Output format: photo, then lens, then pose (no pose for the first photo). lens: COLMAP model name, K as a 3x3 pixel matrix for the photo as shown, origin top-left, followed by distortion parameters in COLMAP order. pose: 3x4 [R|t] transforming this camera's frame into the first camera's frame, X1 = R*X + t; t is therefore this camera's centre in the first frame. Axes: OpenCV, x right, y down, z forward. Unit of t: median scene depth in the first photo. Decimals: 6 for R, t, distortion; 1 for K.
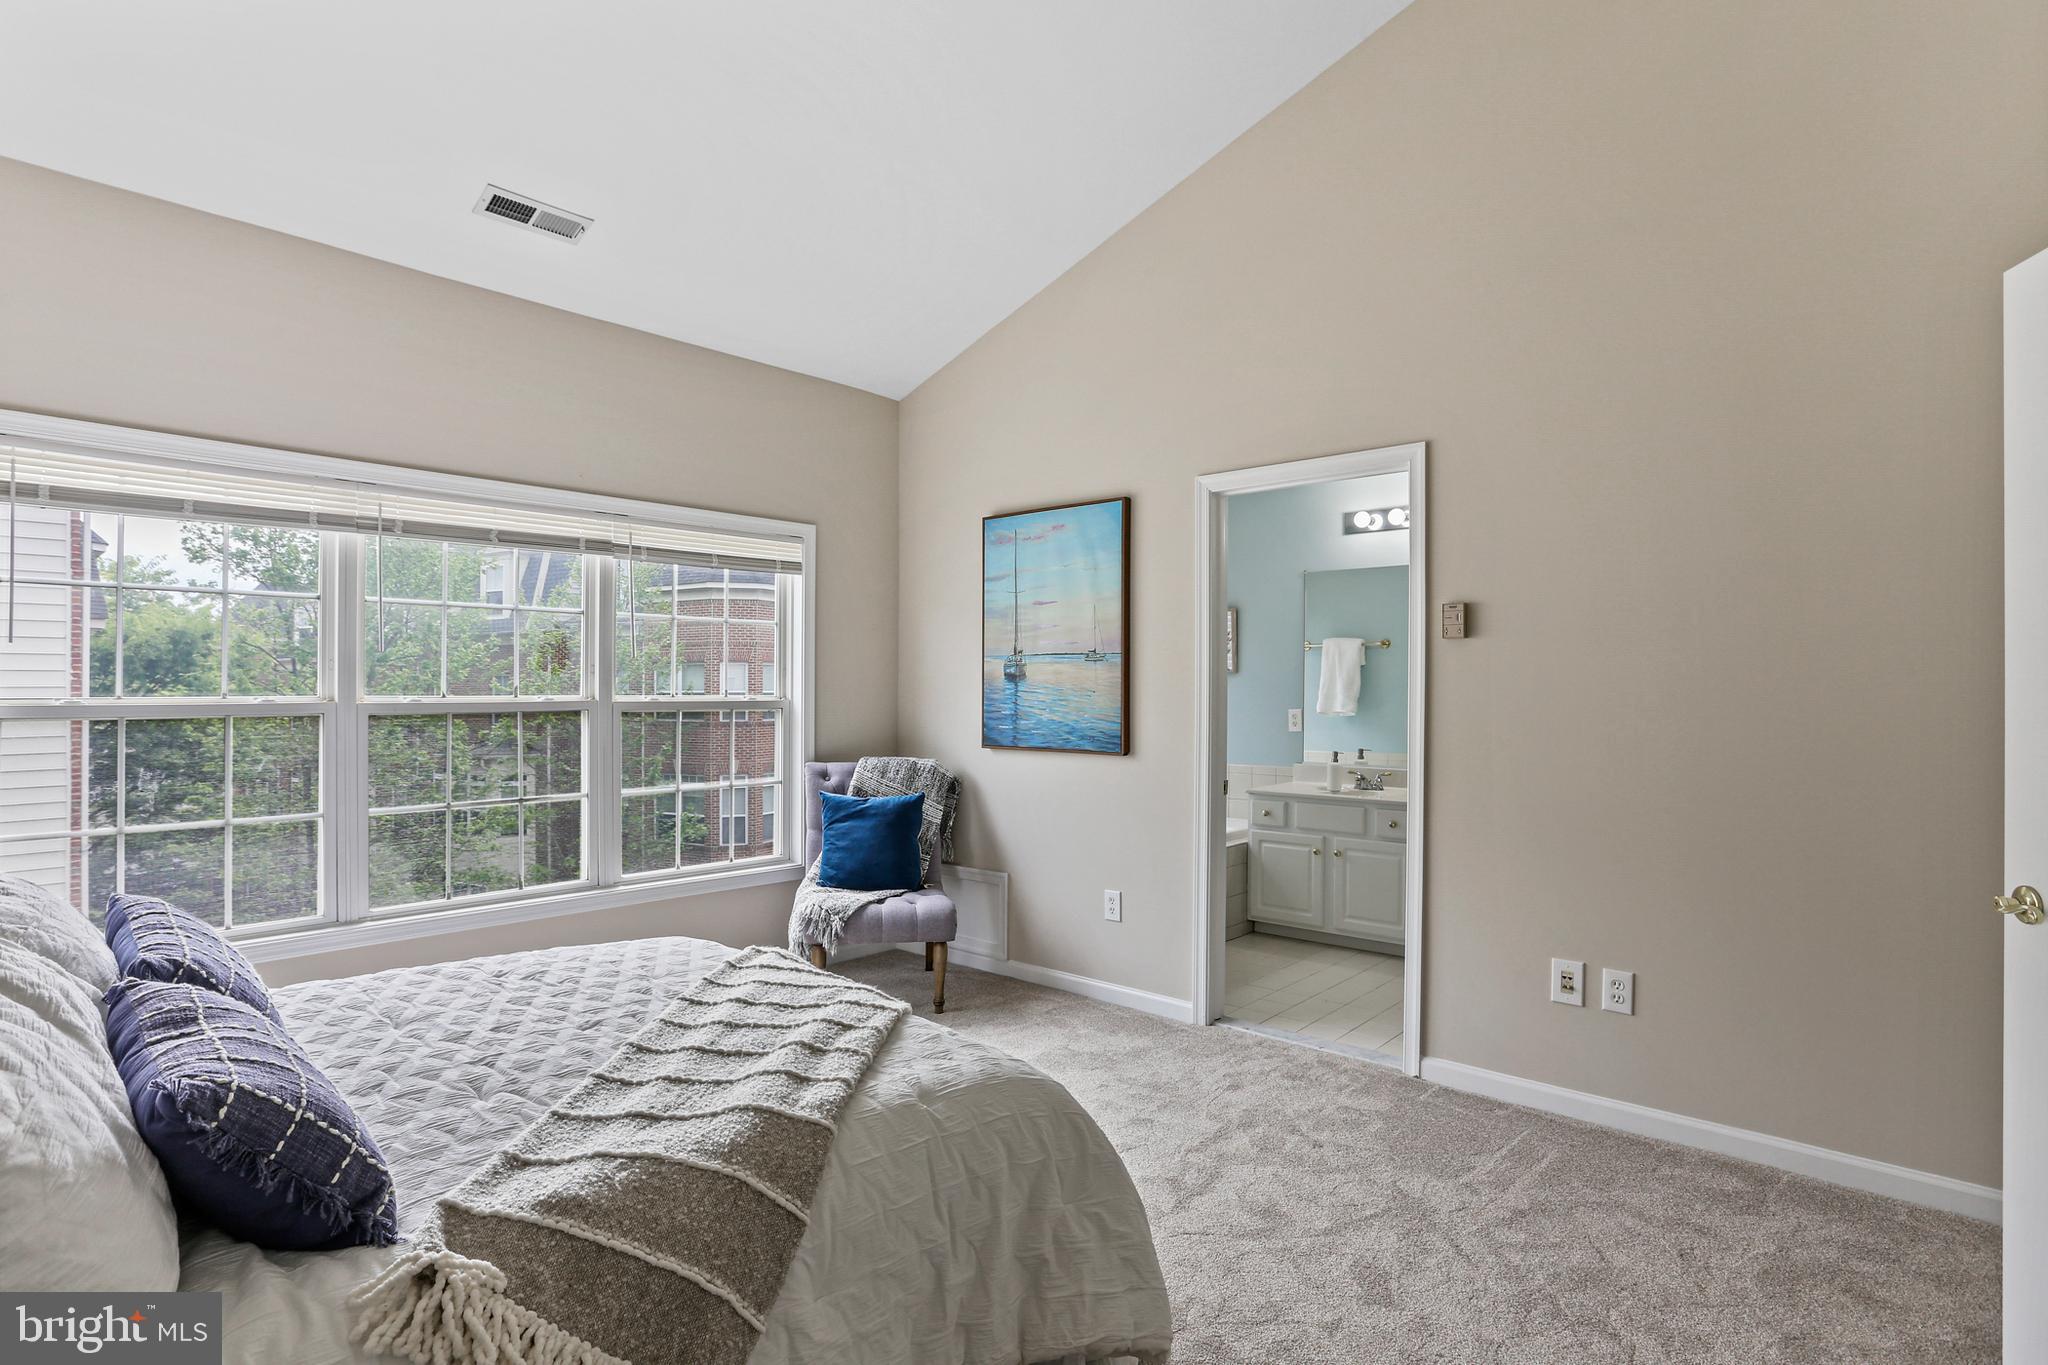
lens RADIAL K [[1059.9, 0, 1027.2], [0, 1059.9, 692.5], [0, 0, 1]] dist [-0.027863, 0.000529]
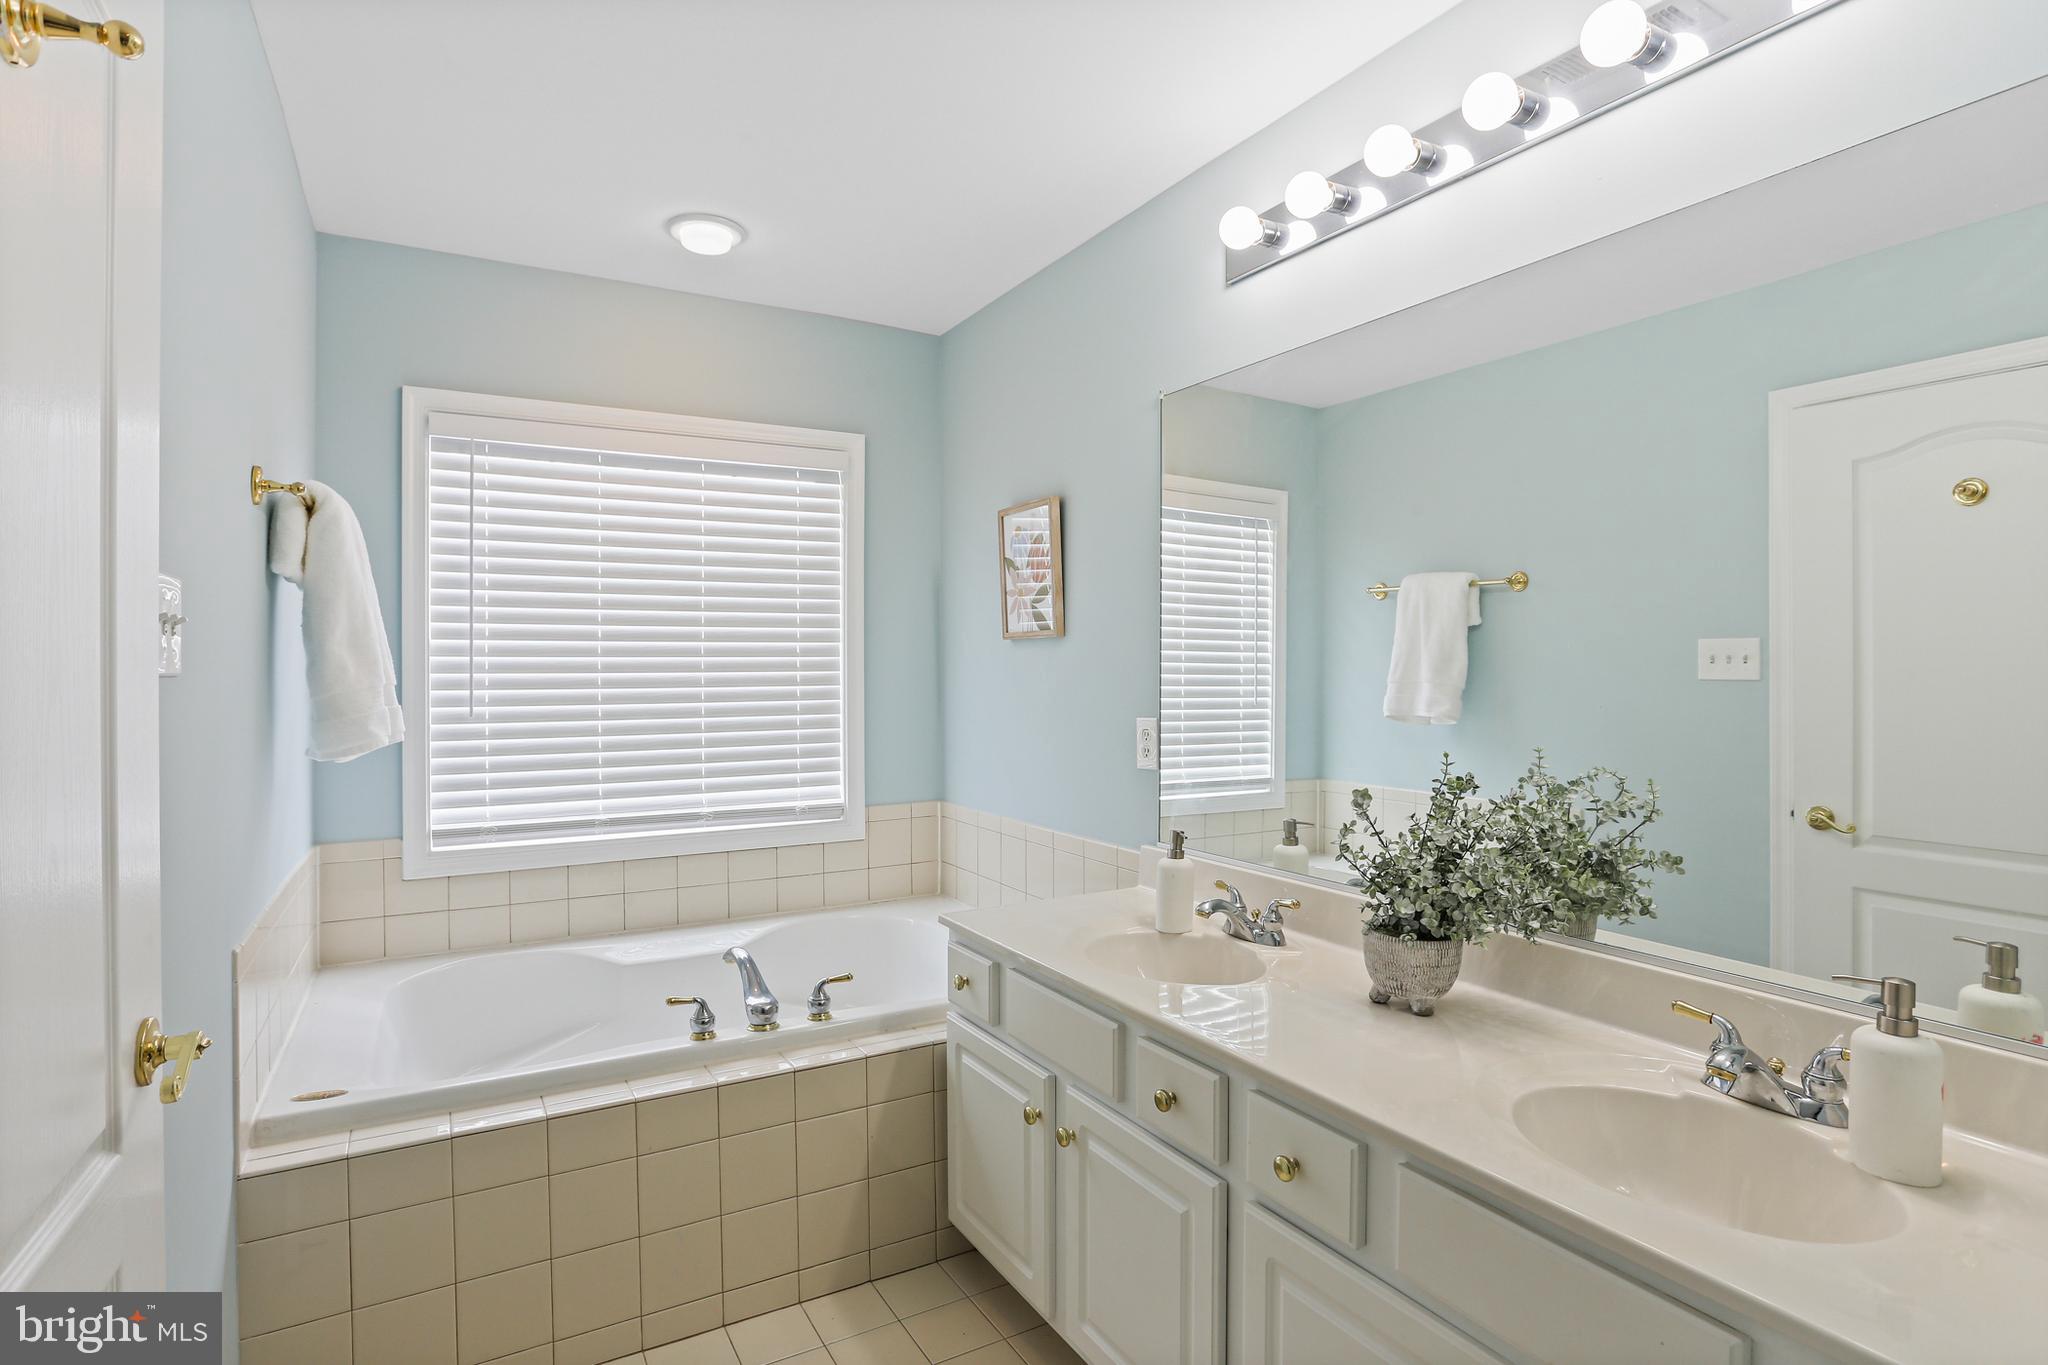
lens RADIAL K [[1001.2, 0, 1024.0], [0, 1001.2, 682.5], [0, 0, 1]] dist [-0.046861, 0.000033]
pose [[0.946936, -0.002084, -0.321415, 0.239944], [0.004204, 0.999974, 0.005900, -0.001043], [0.321394, -0.006938, 0.946920, 0.423439]]
